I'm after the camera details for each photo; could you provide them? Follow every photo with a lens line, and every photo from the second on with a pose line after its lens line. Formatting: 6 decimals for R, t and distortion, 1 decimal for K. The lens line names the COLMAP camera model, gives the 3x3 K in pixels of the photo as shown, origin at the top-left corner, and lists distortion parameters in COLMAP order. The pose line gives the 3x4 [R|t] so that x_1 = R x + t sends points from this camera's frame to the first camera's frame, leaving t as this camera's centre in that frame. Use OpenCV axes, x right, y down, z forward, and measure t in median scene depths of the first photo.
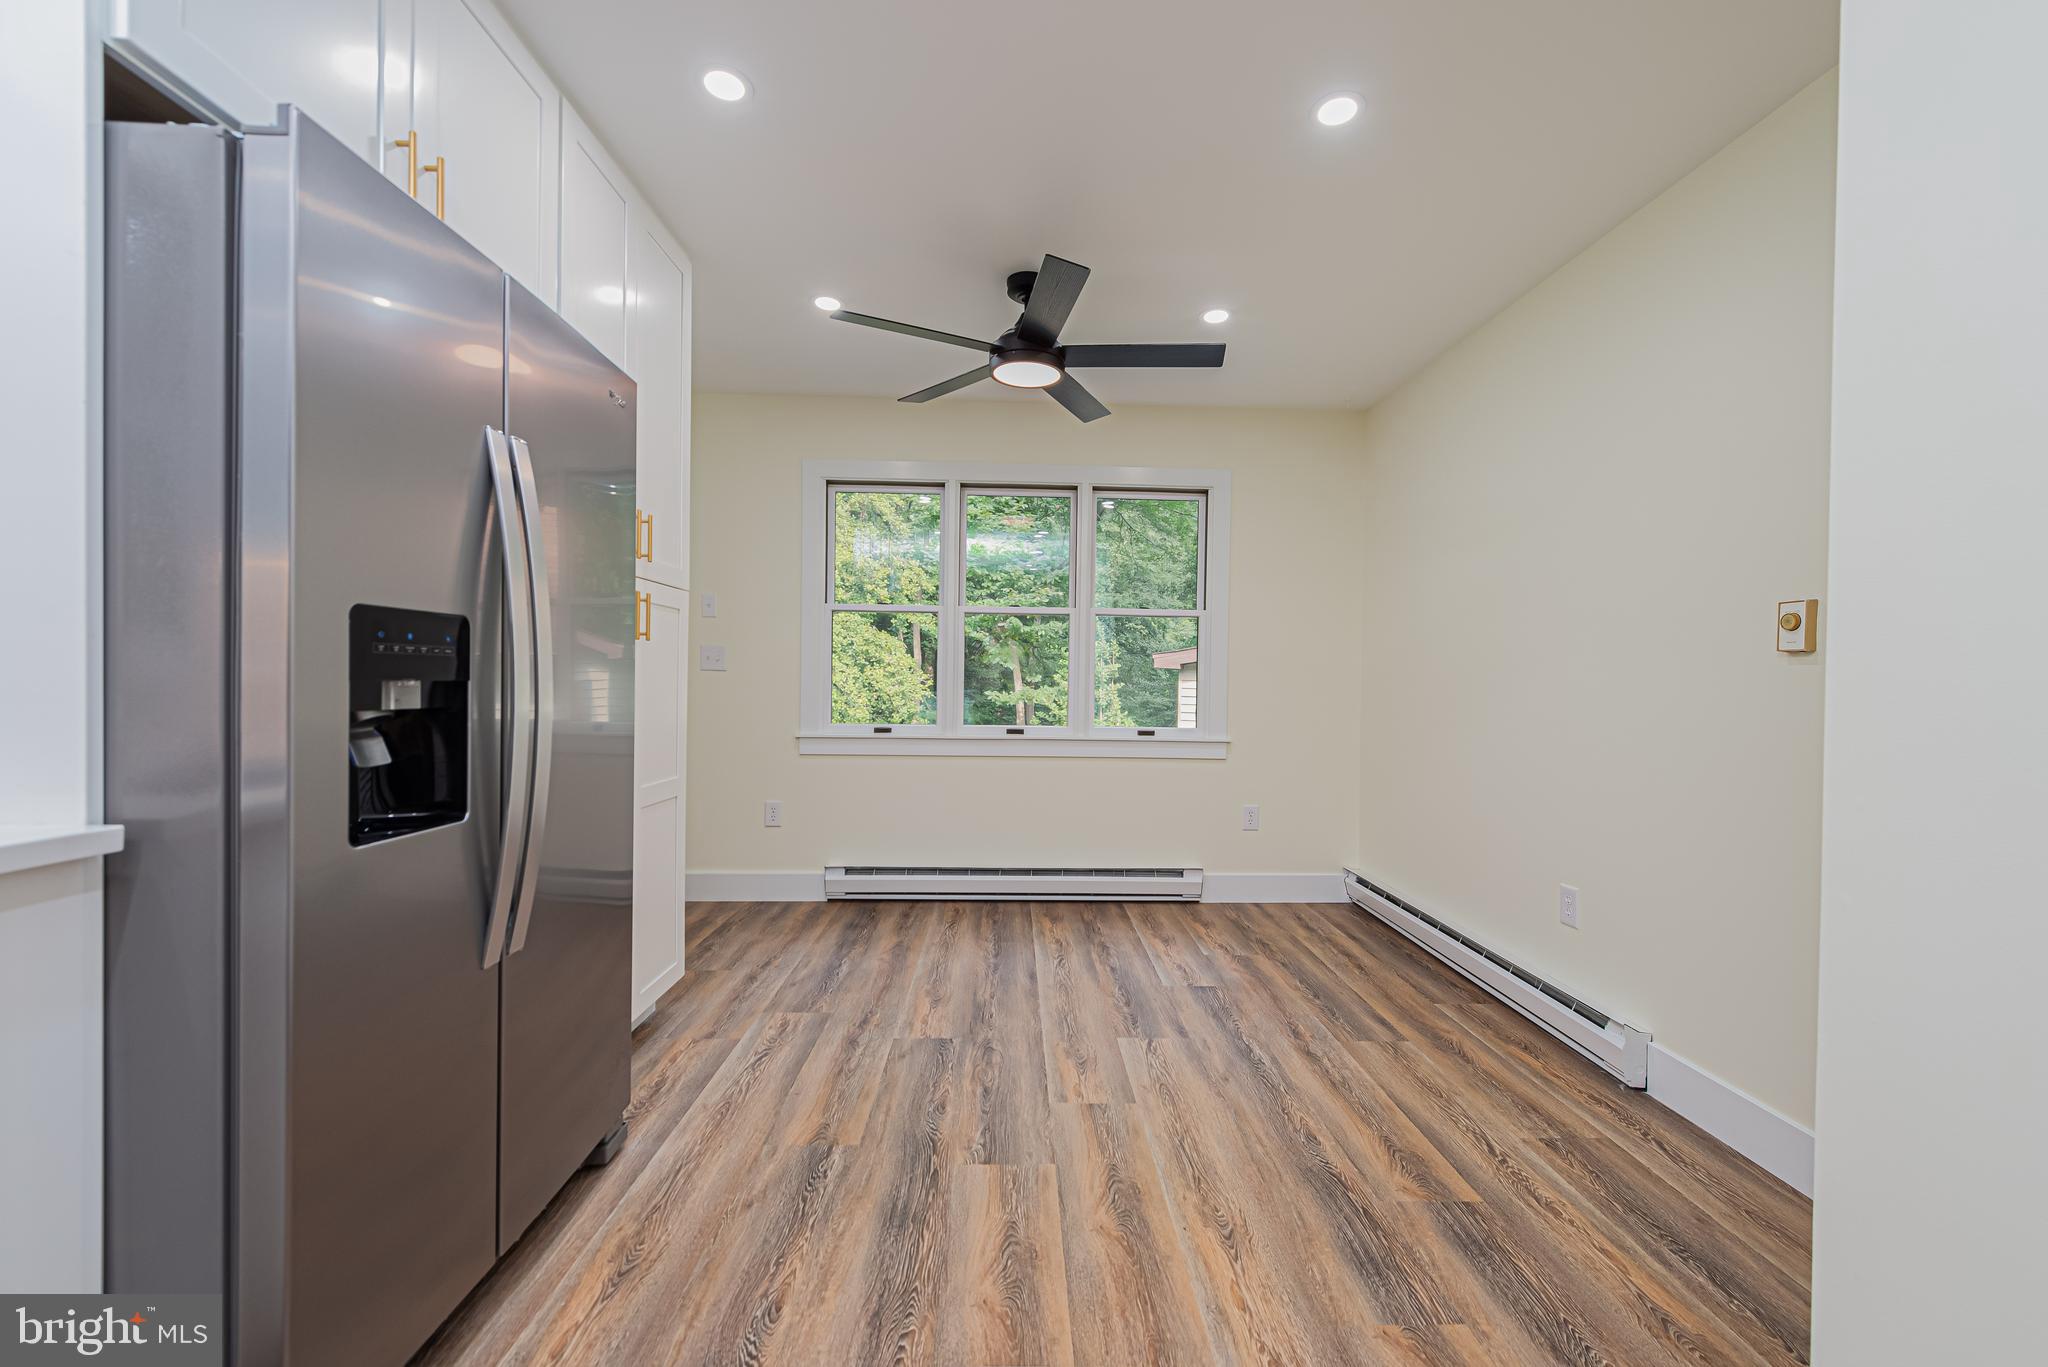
lens RADIAL K [[803.0, 0, 1039.8], [0, 803.0, 690.2], [0, 0, 1]] dist [0.011108, -0.003365]
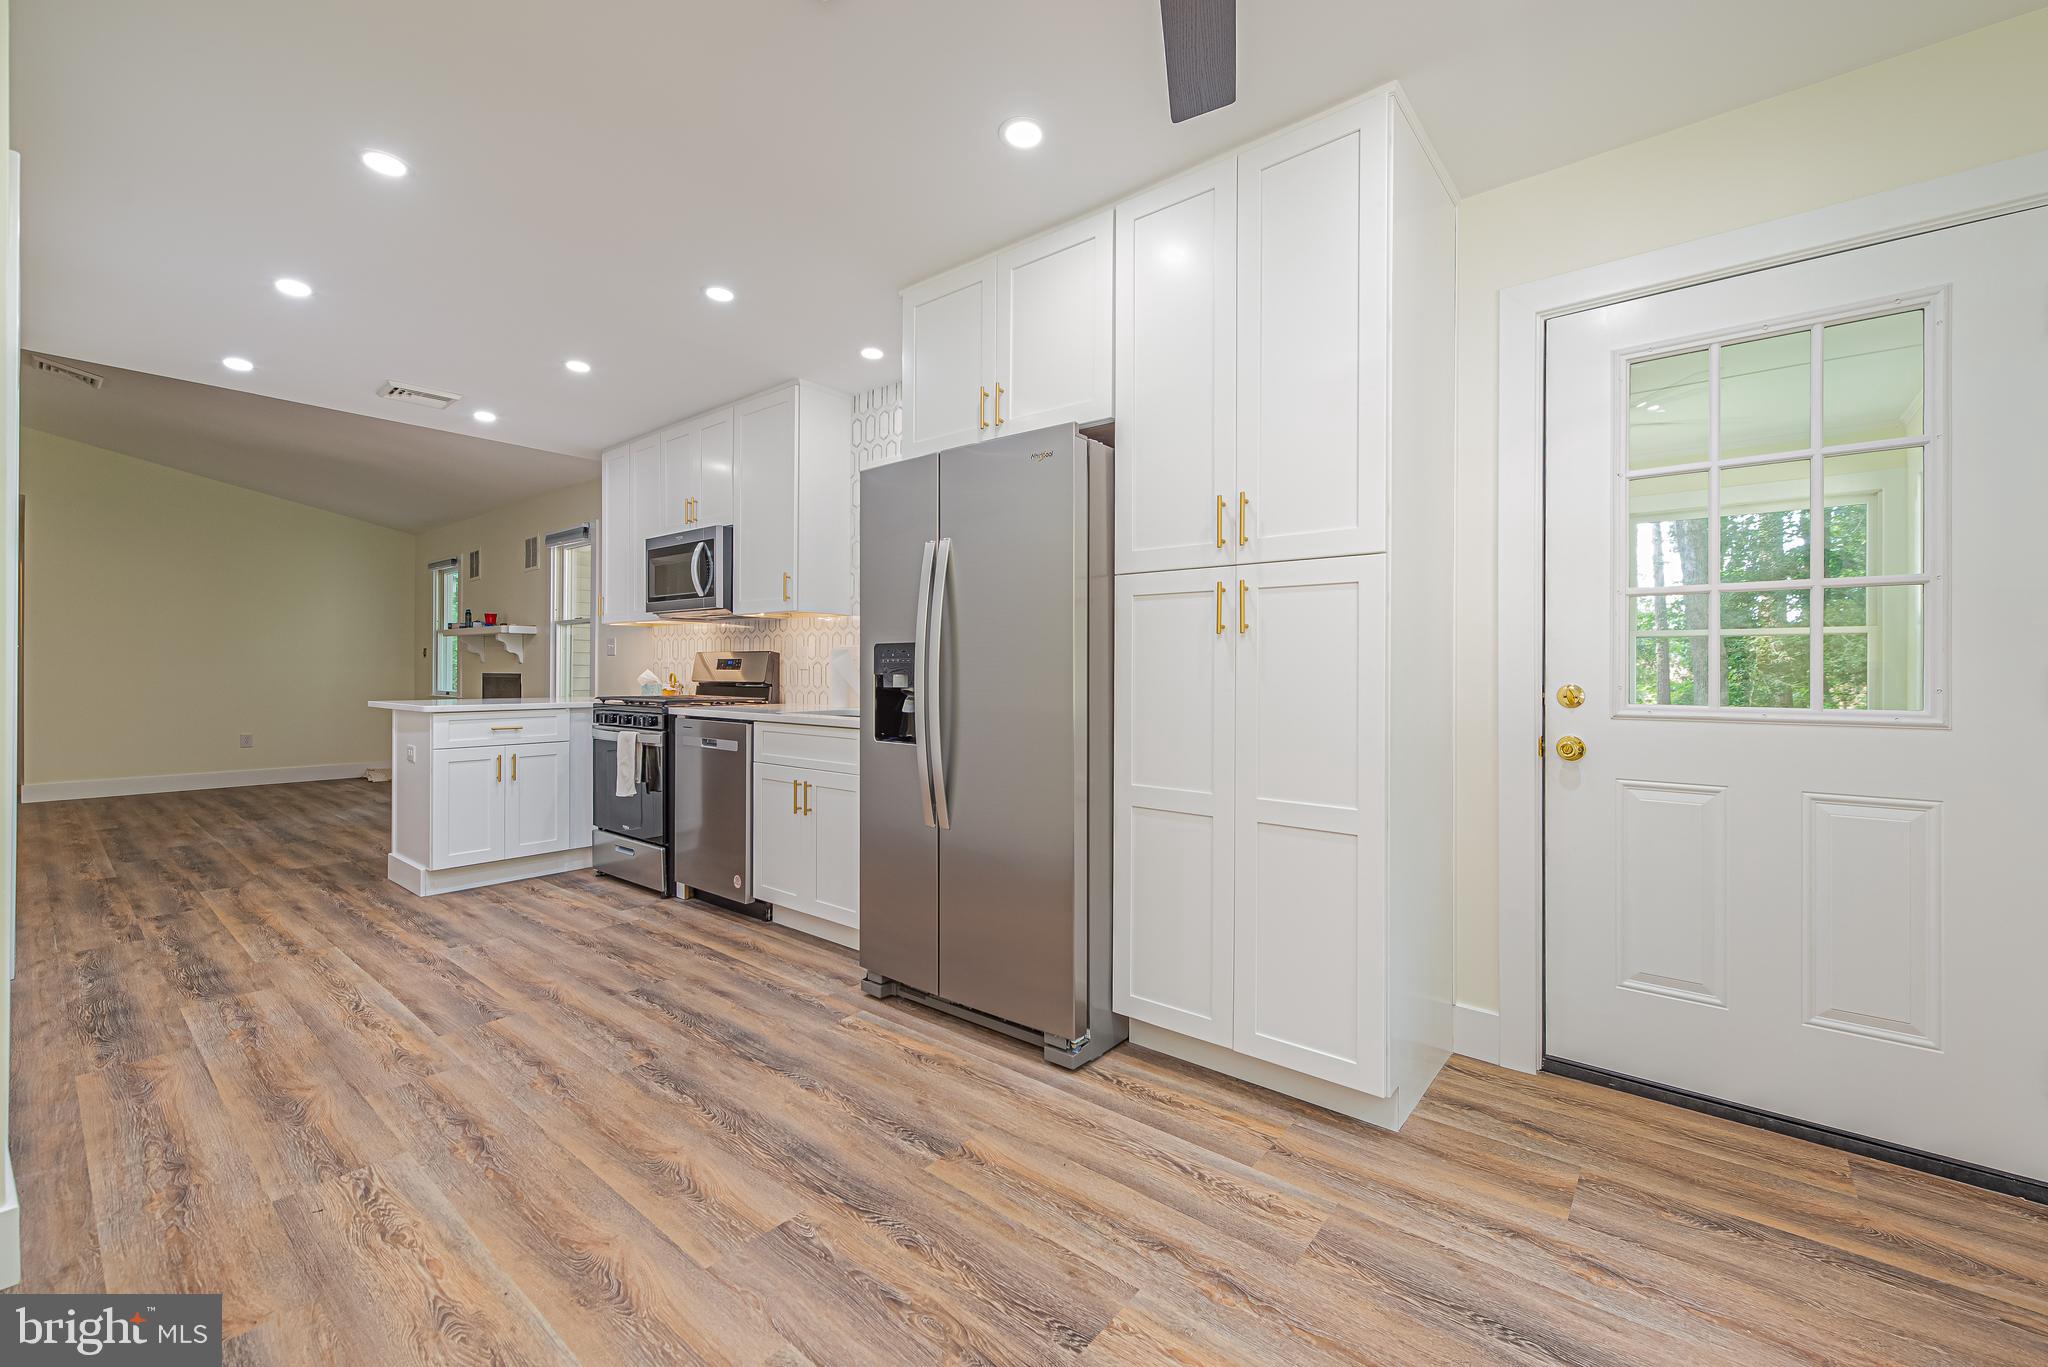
lens RADIAL K [[821.8, 0, 1056.3], [0, 821.8, 673.9], [0, 0, 1]] dist [0.000514, -0.000542]
pose [[-0.648000, -0.013702, -0.761517, 0.315711], [-0.022608, 0.999744, 0.001249, -0.012376], [0.761305, 0.018026, -0.648143, 1.326668]]
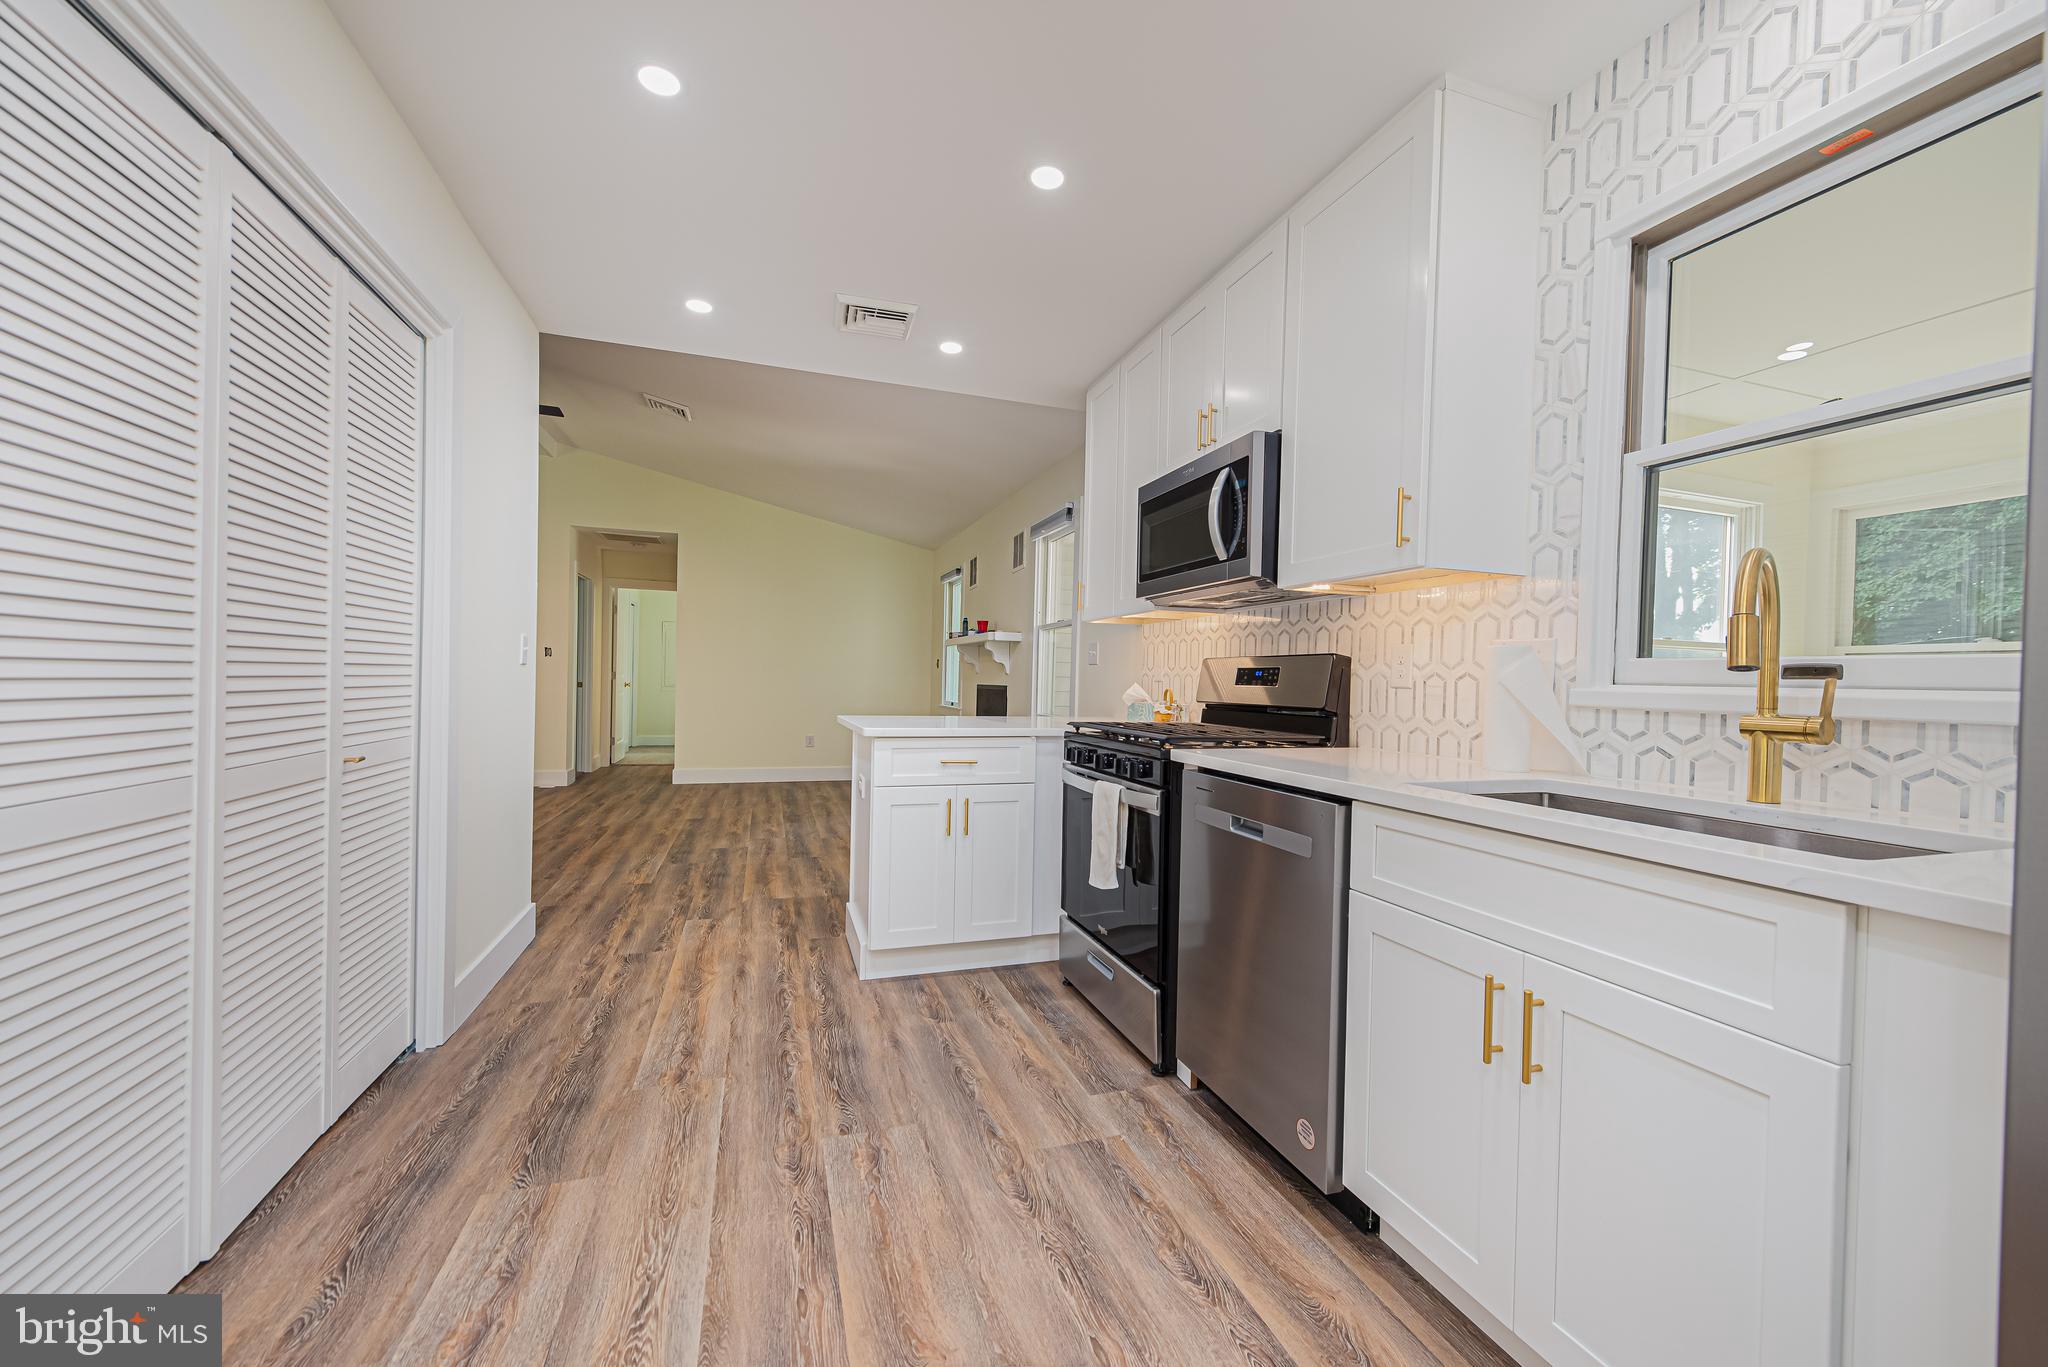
lens RADIAL K [[803.0, 0, 1039.8], [0, 803.0, 690.2], [0, 0, 1]] dist [0.011108, -0.003365]
pose [[-0.956438, -0.031085, -0.290275, -0.004329], [-0.038420, 0.999069, 0.019602, -0.006477], [0.289396, 0.029900, -0.956742, 0.546250]]
